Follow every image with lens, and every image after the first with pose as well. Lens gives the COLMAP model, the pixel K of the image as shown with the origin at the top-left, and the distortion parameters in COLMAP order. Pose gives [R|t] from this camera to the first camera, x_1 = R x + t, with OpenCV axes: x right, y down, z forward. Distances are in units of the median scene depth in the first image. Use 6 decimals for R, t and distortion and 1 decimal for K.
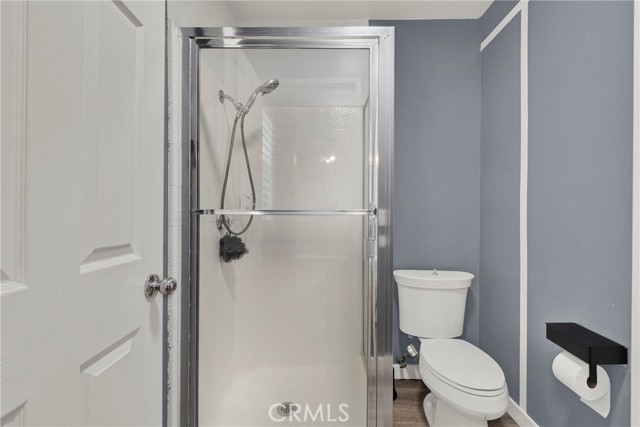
lens RADIAL K [[289.8, 0, 321.5], [0, 289.8, 211.4], [0, 0, 1]] dist [0.003139, 0.000422]
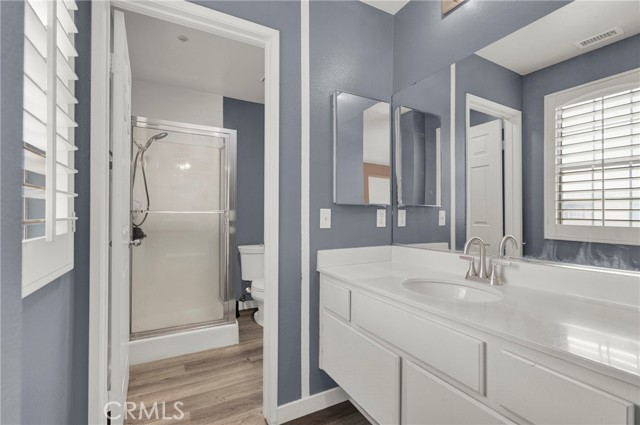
lens RADIAL K [[289.8, 0, 323.4], [0, 289.8, 212.5], [0, 0, 1]] dist [0.003139, 0.000422]
pose [[0.875010, 0.005584, 0.484072, -0.151734], [-0.001405, 0.999959, -0.008997, 0.016039], [-0.484103, 0.007193, 0.874982, -0.792384]]
